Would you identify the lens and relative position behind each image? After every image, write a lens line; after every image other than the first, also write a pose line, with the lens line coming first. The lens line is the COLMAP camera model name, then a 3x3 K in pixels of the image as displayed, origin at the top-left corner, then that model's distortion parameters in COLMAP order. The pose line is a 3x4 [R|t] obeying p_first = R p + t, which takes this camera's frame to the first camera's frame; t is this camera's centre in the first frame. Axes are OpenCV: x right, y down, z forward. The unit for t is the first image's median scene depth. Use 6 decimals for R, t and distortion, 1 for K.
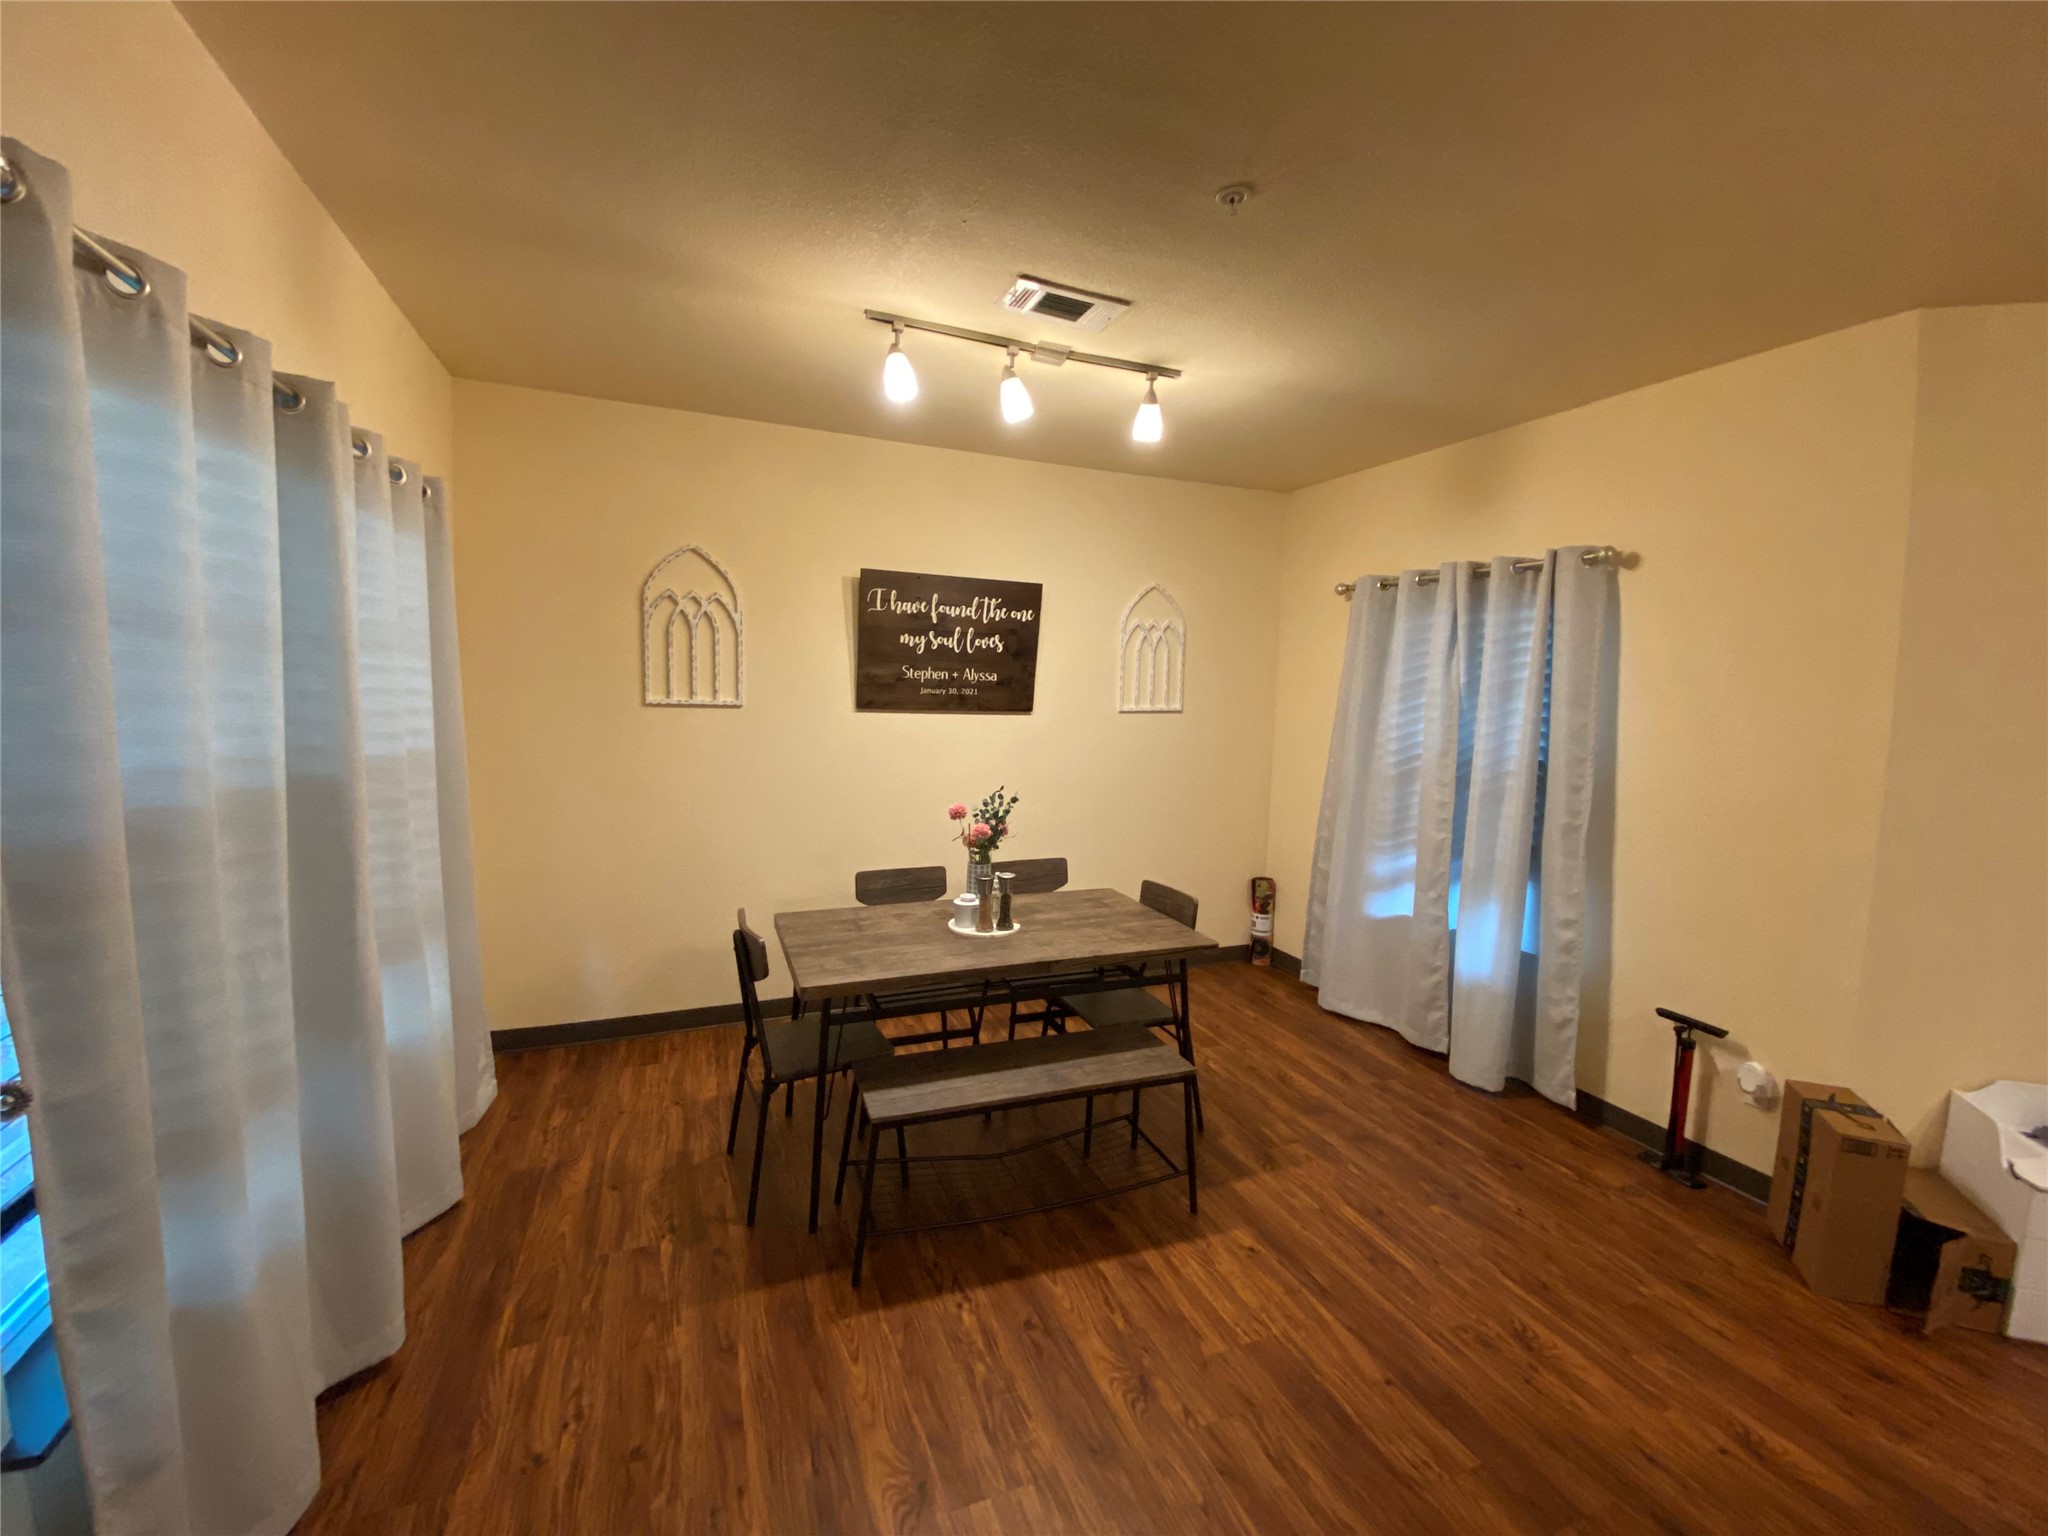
lens RADIAL K [[835.4, 0, 1042.8], [0, 835.4, 763.0], [0, 0, 1]] dist [-0.024128, -0.005039]
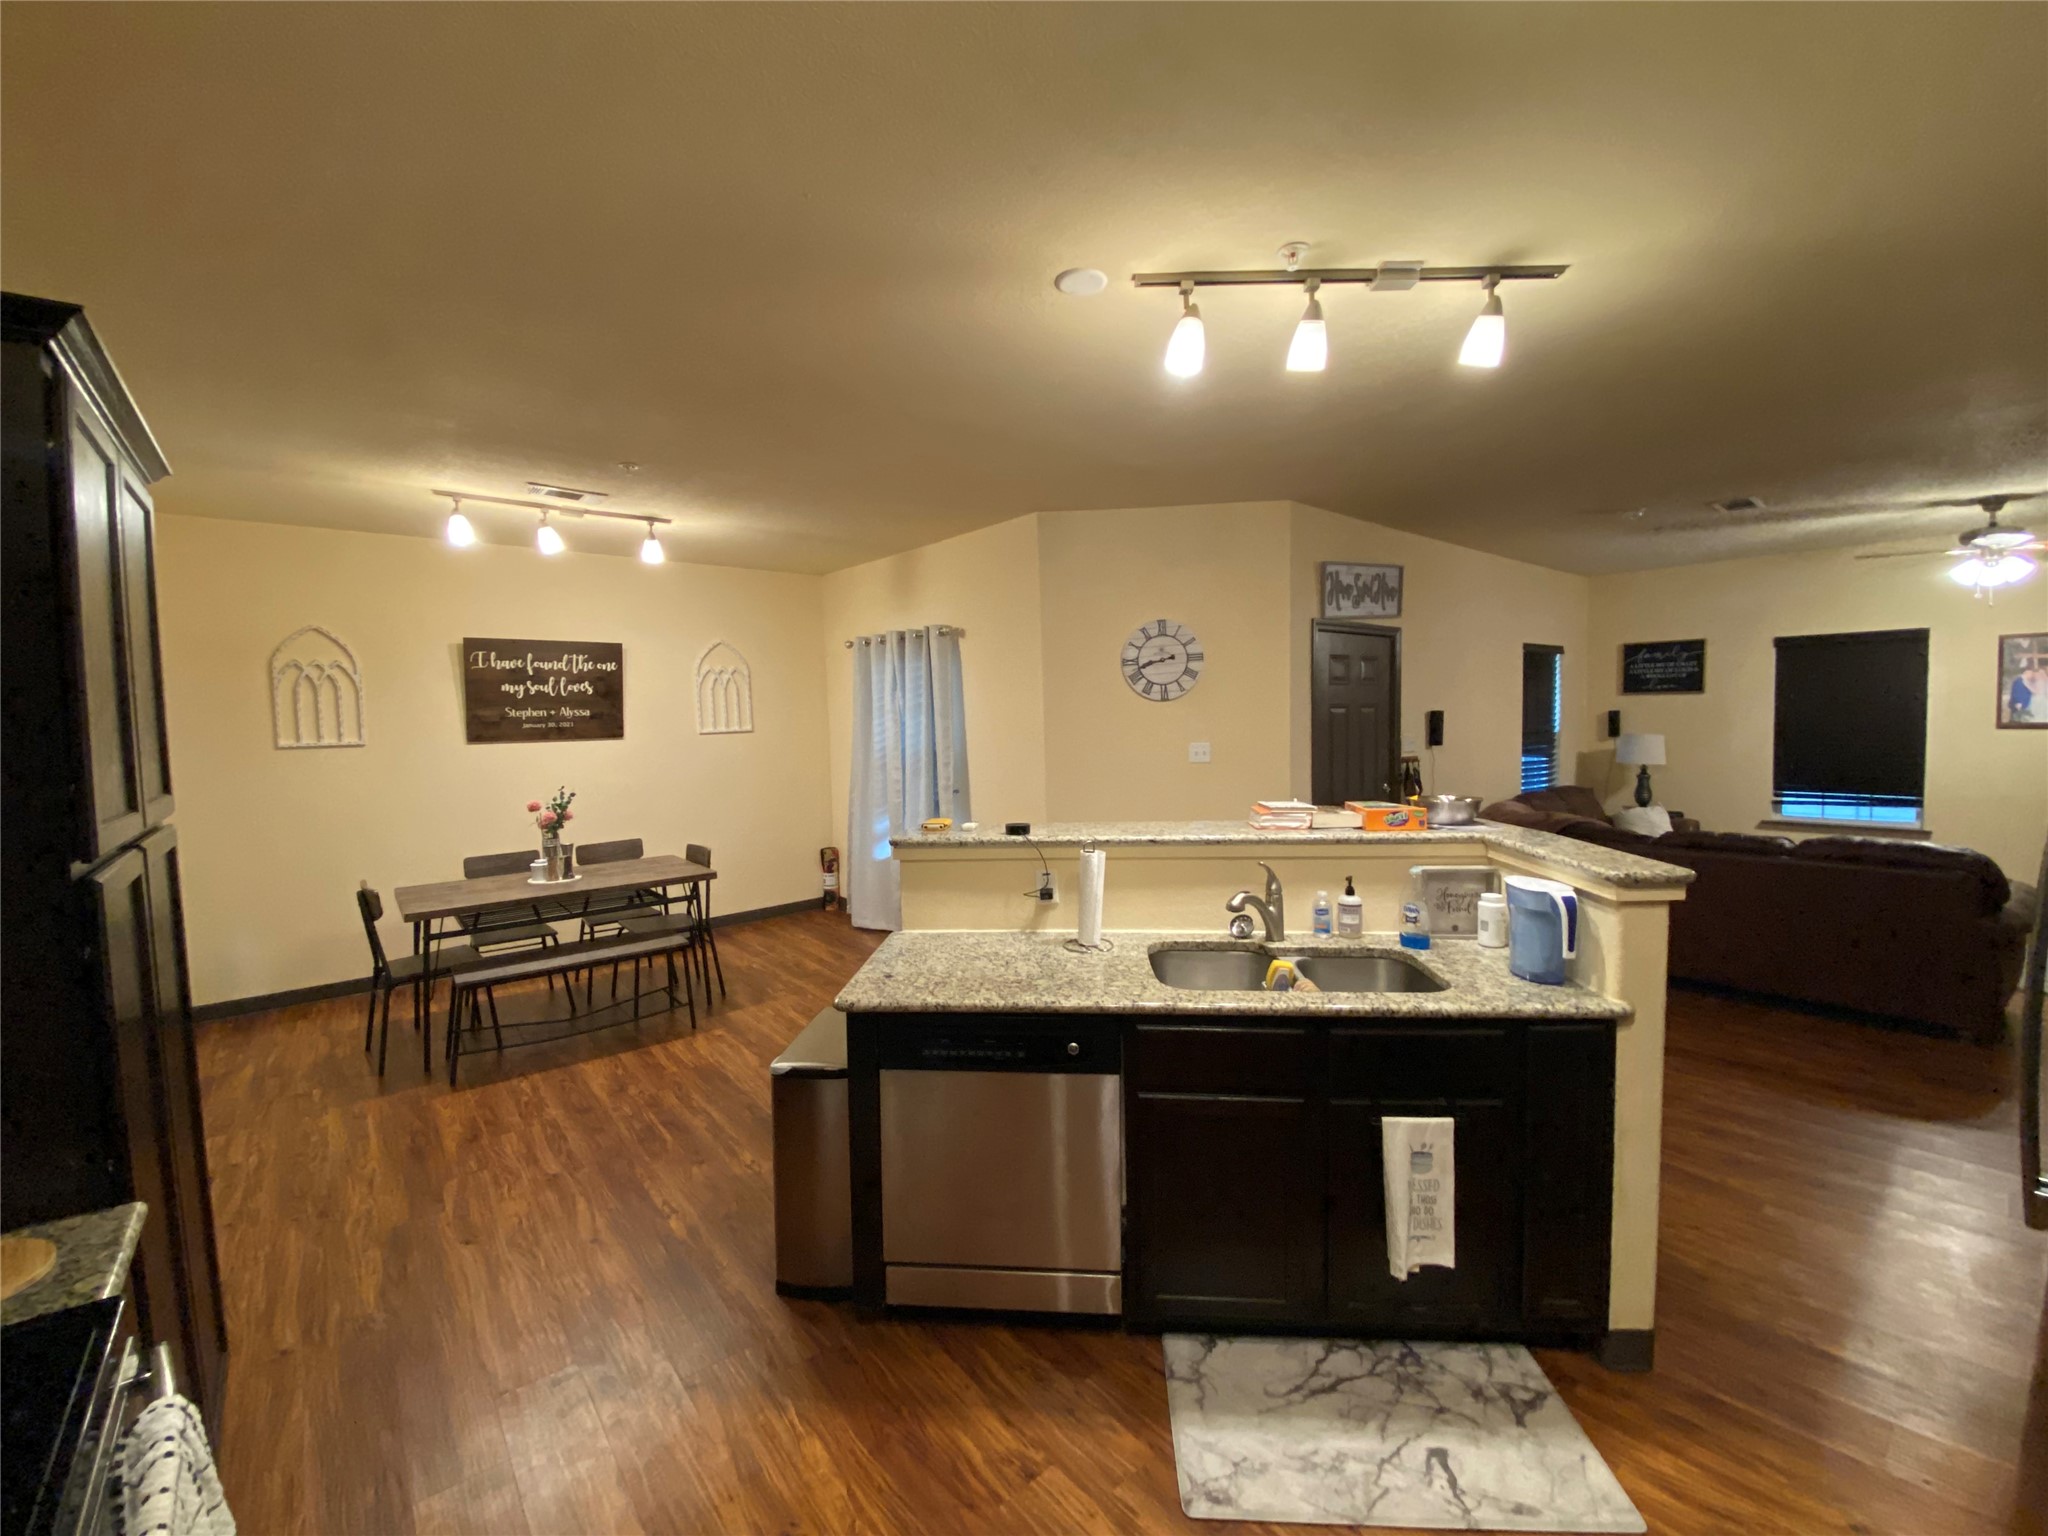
lens RADIAL K [[835.4, 0, 1079.2], [0, 835.4, 763.0], [0, 0, 1]] dist [-0.024128, -0.005039]
pose [[0.942061, -0.063117, 0.329450, 0.282147], [0.068563, 0.997635, -0.004926, 0.046052], [-0.328360, 0.027229, 0.944160, -0.607920]]
